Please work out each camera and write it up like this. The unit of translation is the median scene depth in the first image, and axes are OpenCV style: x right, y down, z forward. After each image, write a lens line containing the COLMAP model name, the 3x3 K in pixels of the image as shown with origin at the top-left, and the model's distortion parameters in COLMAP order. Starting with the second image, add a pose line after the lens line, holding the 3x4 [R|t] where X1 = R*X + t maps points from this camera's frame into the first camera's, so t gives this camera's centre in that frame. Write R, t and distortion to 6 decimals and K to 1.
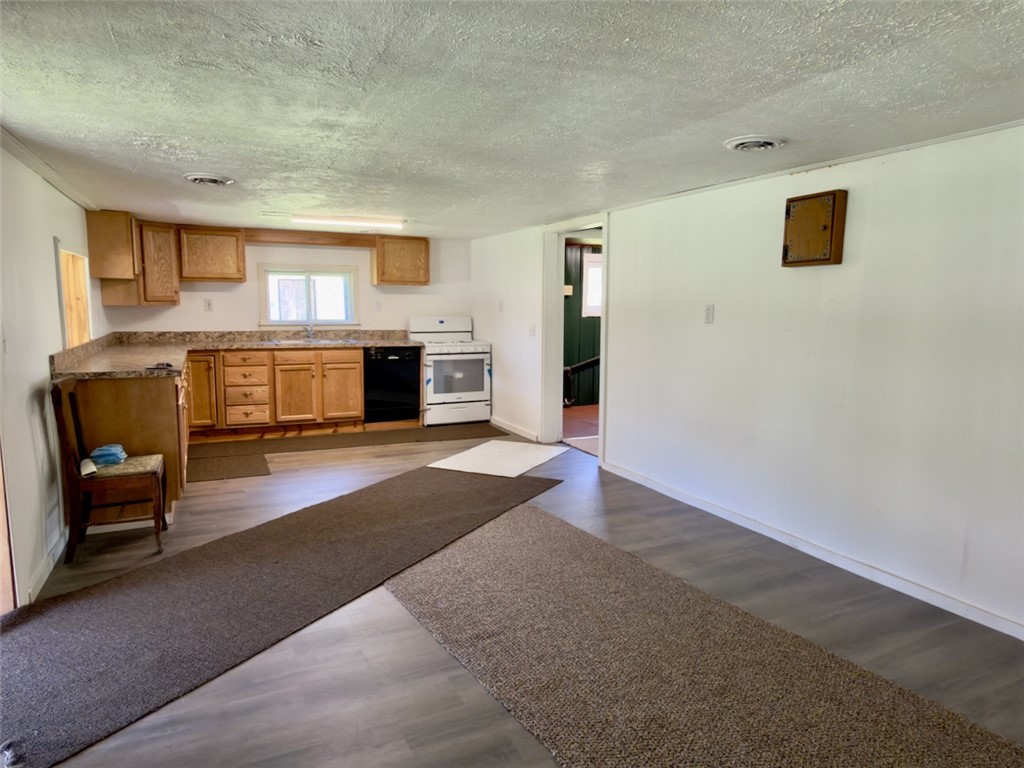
lens RADIAL K [[653.8, 0, 510.1], [0, 653.8, 386.6], [0, 0, 1]] dist [0.000316, -0.000328]
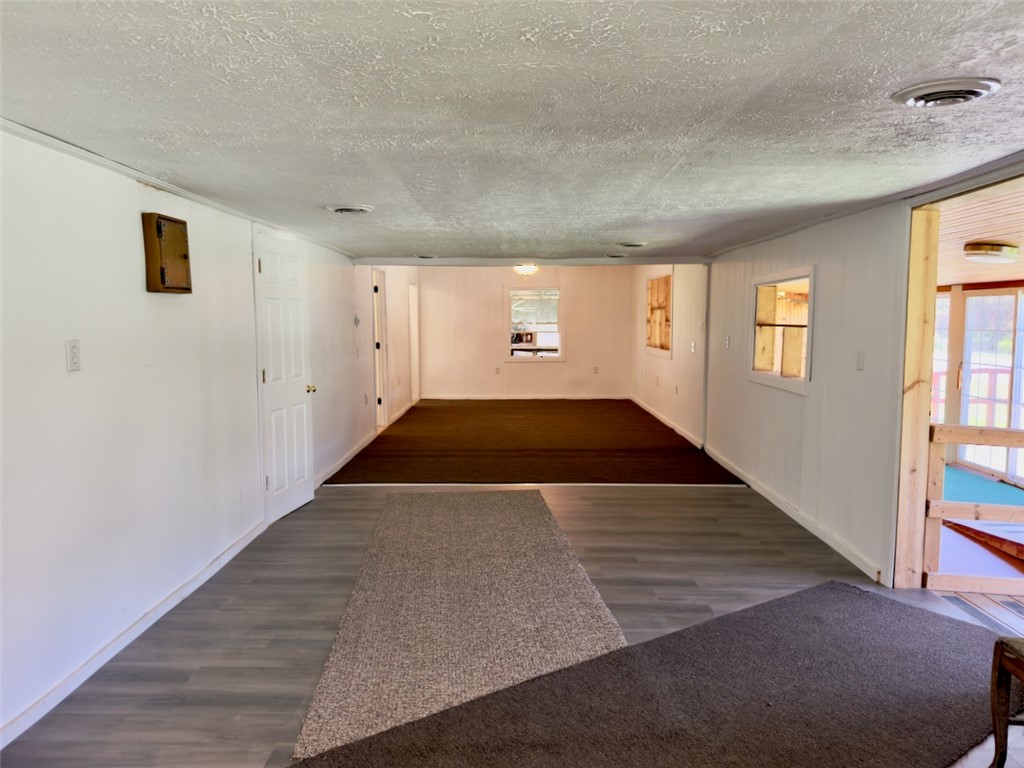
lens RADIAL K [[720.2, 0, 509.7], [0, 720.2, 383.5], [0, 0, 1]] dist [-0.006253, -0.002710]
pose [[-0.891286, -0.048964, 0.450789, -0.405566], [0.051707, 0.976693, 0.208319, -0.230800], [-0.450483, 0.208981, -0.867982, 1.582599]]
